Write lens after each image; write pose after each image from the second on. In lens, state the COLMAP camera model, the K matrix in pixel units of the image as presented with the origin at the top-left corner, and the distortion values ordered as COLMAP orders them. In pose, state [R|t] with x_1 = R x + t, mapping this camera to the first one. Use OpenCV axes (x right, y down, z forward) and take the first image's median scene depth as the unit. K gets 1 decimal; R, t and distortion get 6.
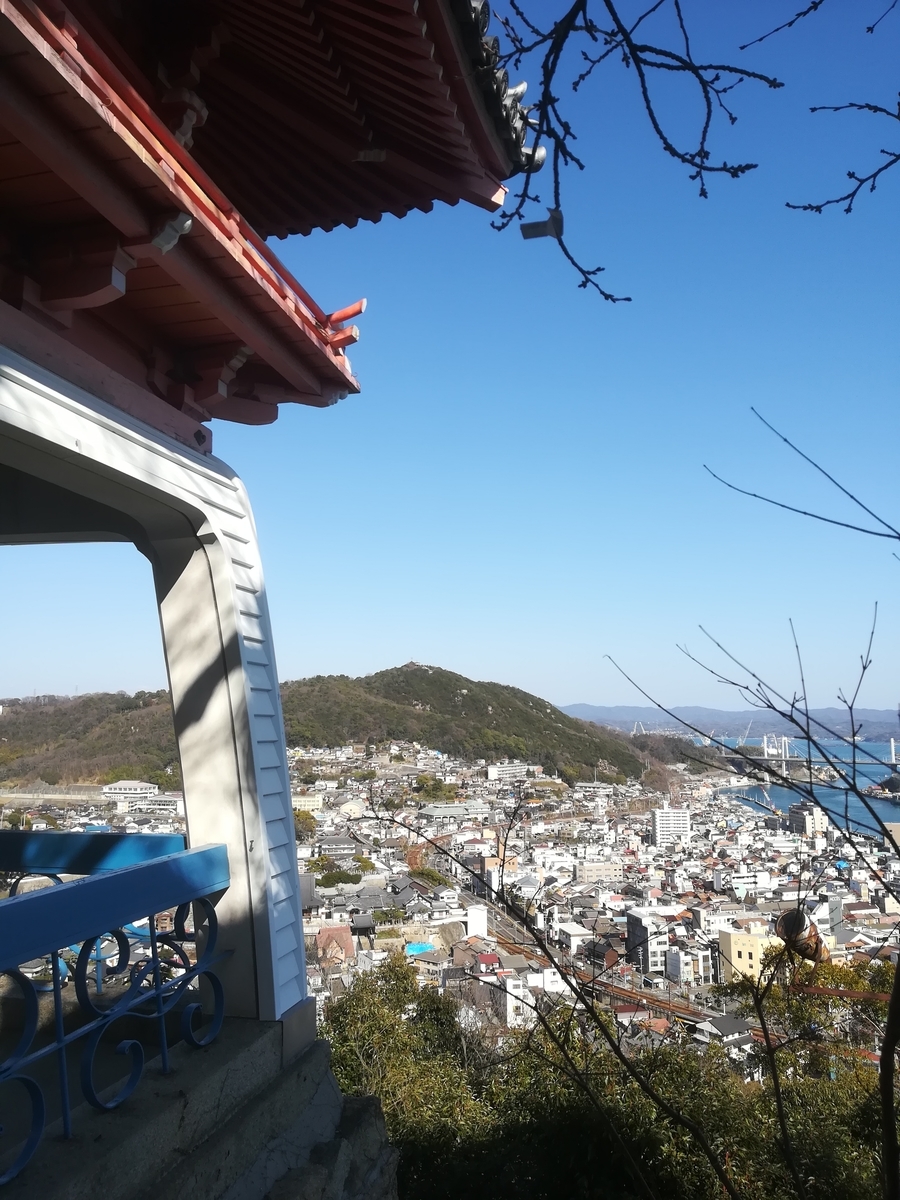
lens RADIAL K [[912.9, 0, 450.0], [0, 912.9, 600.0], [0, 0, 1]] dist [0.088875, -0.117691]
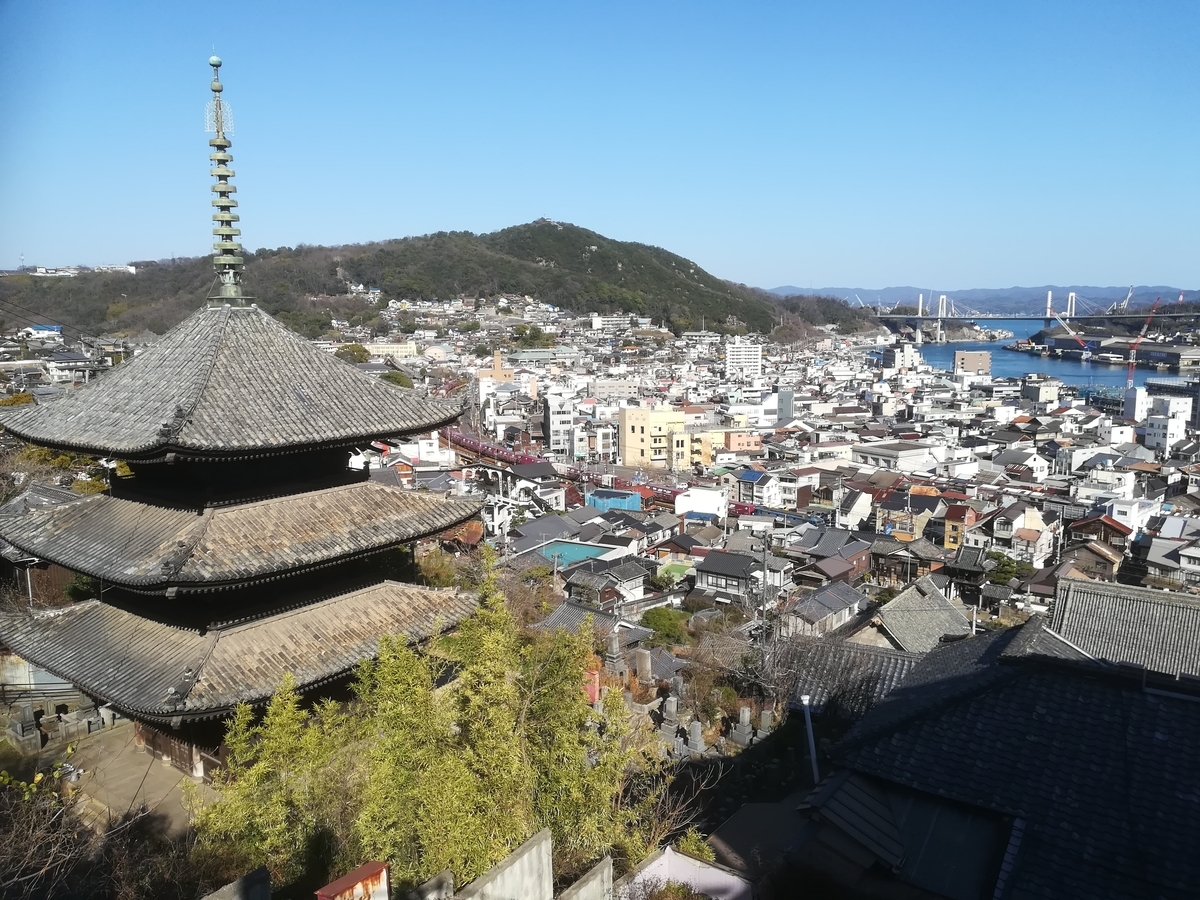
lens RADIAL K [[912.9, 0, 600.0], [0, 912.9, 450.0], [0, 0, 1]] dist [0.088875, -0.117691]
pose [[0.997210, 0.002269, -0.074612, 0.116696], [0.018504, 0.960825, 0.276536, 0.047077], [0.072317, -0.277145, 0.958103, 0.028047]]
